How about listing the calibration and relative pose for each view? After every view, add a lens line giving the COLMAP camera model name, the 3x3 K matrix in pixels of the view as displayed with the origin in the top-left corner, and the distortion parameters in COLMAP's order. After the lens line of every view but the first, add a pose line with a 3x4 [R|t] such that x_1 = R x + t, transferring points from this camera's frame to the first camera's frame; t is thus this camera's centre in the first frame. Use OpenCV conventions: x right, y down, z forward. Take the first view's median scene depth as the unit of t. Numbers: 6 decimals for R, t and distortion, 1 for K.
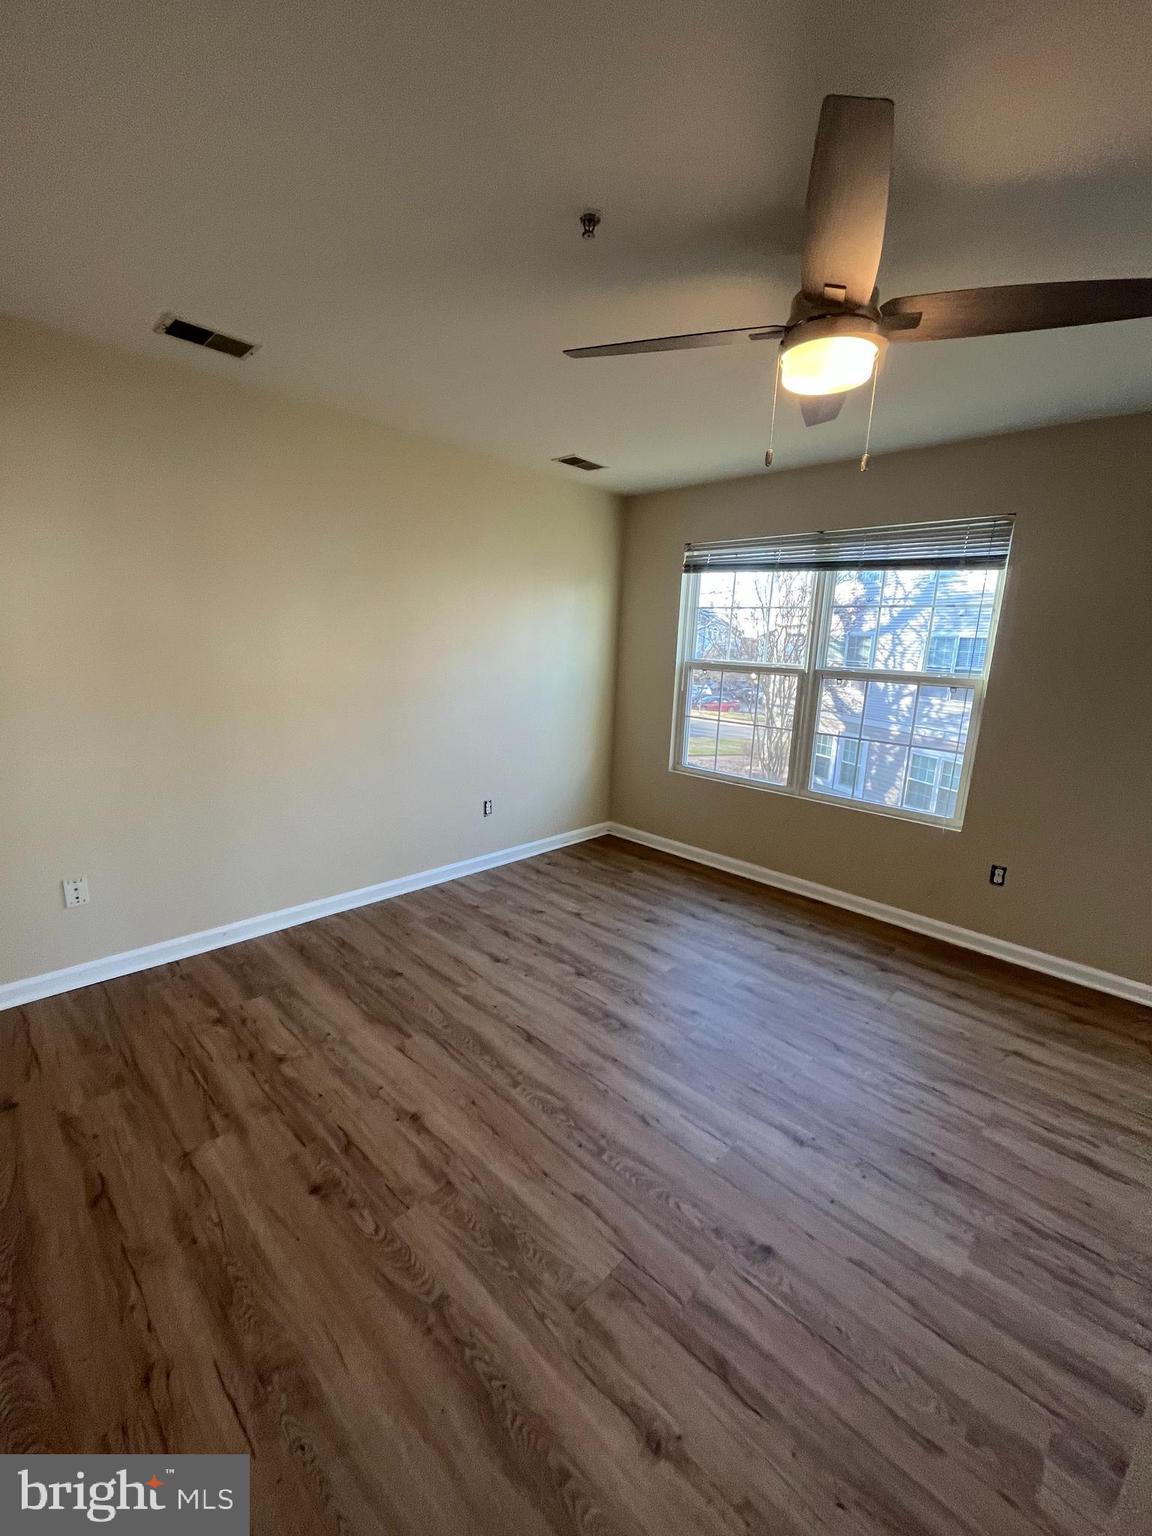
lens RADIAL K [[624.0, 0, 573.9], [0, 624.0, 779.6], [0, 0, 1]] dist [-0.001743, 0.000265]
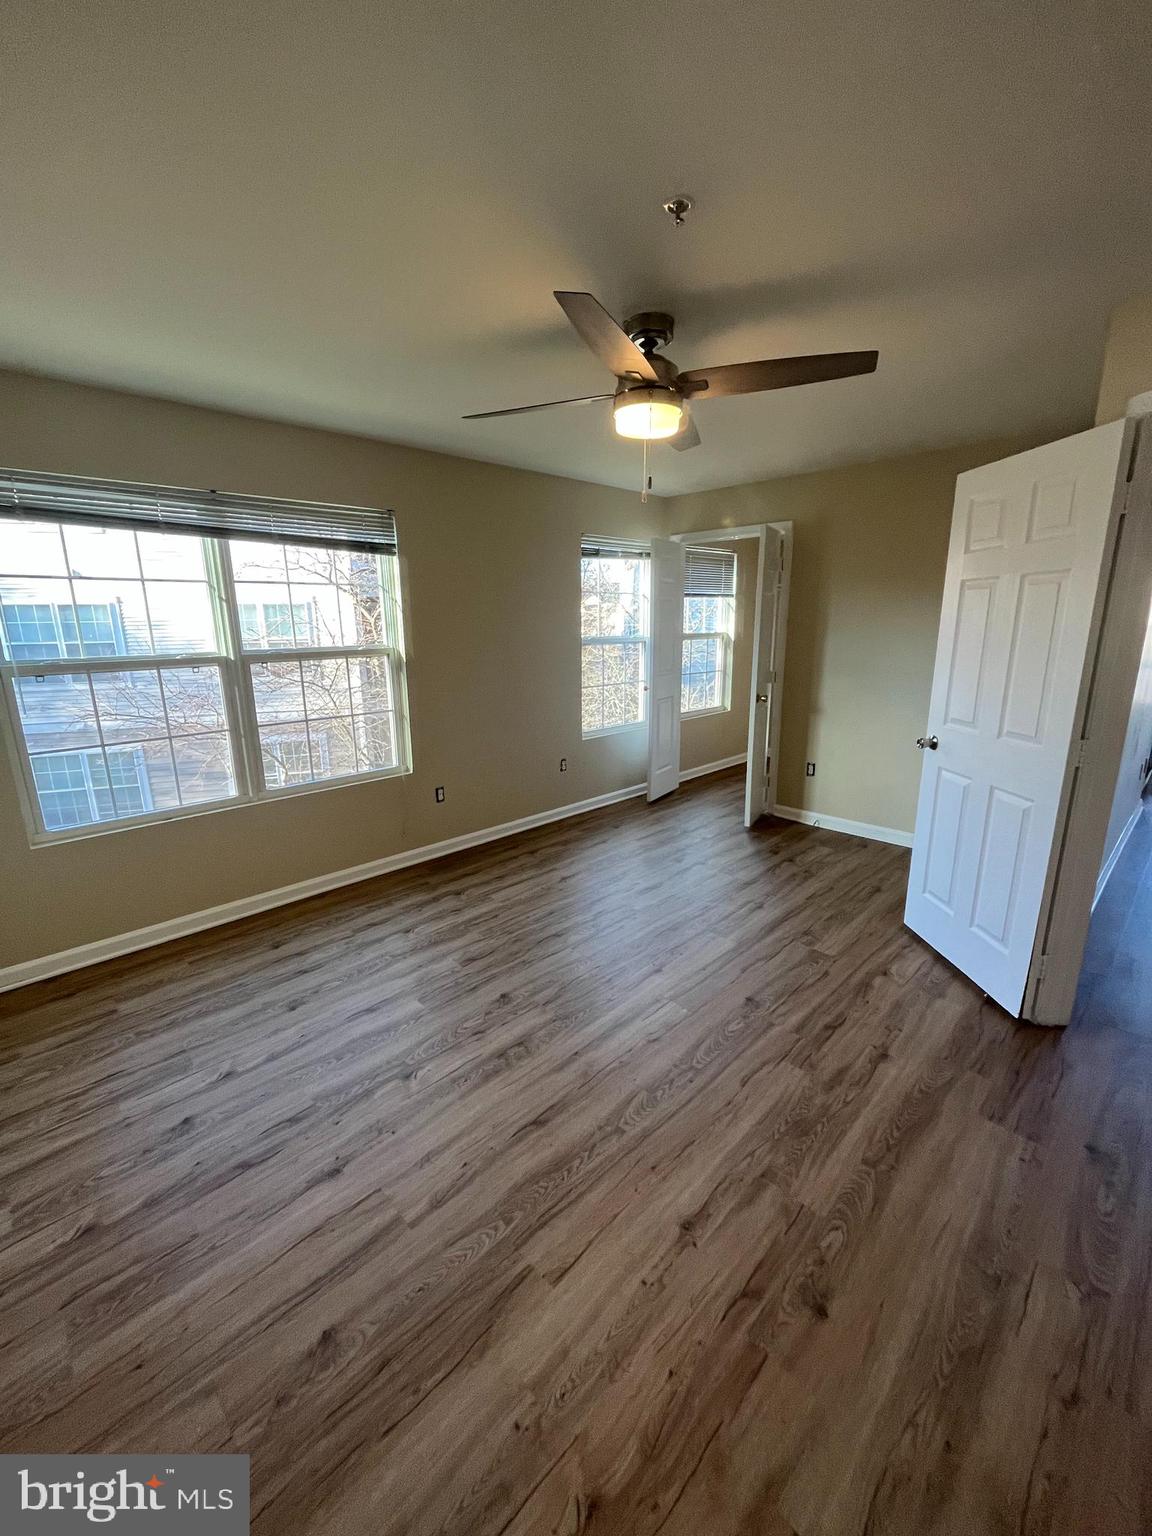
lens RADIAL K [[624.0, 0, 576.4], [0, 624.0, 774.3], [0, 0, 1]] dist [-0.001743, 0.000265]
pose [[0.020253, -0.281999, 0.959201, -0.706307], [0.230734, 0.934818, 0.269959, -0.219032], [-0.972806, 0.215853, 0.084000, 0.756859]]
